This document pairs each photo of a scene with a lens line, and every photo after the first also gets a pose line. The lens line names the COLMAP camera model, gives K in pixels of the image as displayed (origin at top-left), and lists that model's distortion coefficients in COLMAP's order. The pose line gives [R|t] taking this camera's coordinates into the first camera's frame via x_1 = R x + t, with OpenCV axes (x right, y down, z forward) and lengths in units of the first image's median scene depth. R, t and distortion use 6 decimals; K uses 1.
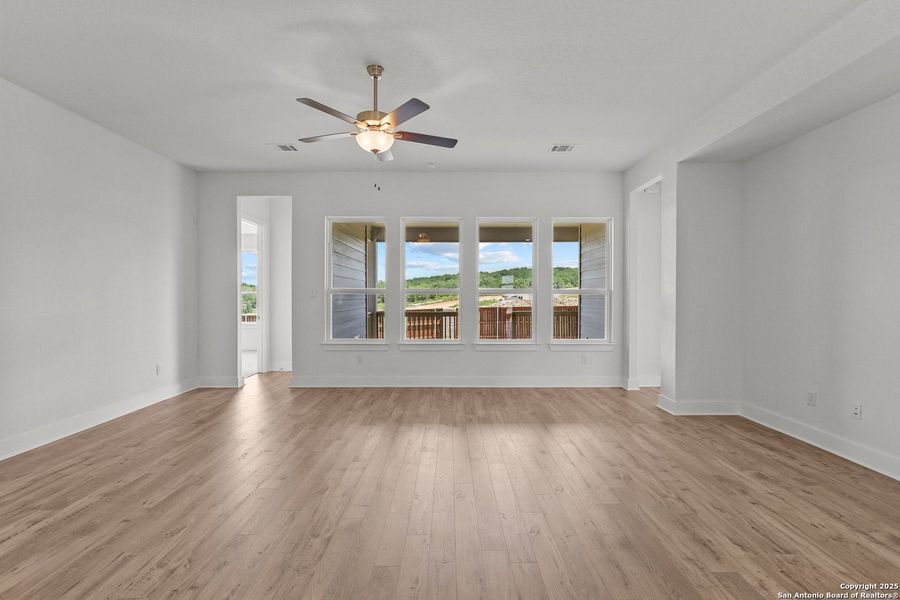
lens RADIAL K [[412.6, 0, 444.1], [0, 412.6, 298.1], [0, 0, 1]] dist [-0.000302, 0.000263]
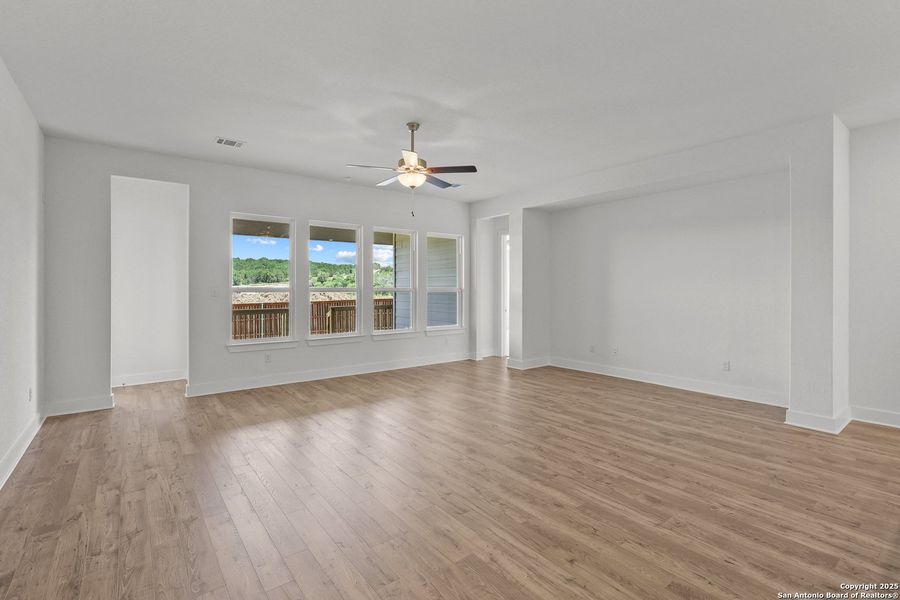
lens RADIAL K [[412.6, 0, 452.6], [0, 412.6, 286.1], [0, 0, 1]] dist [-0.000302, 0.000263]
pose [[0.796500, 0.003289, 0.604630, -0.440134], [0.005549, 0.999903, -0.012749, -0.010425], [-0.604613, 0.013510, 0.796405, -0.063405]]
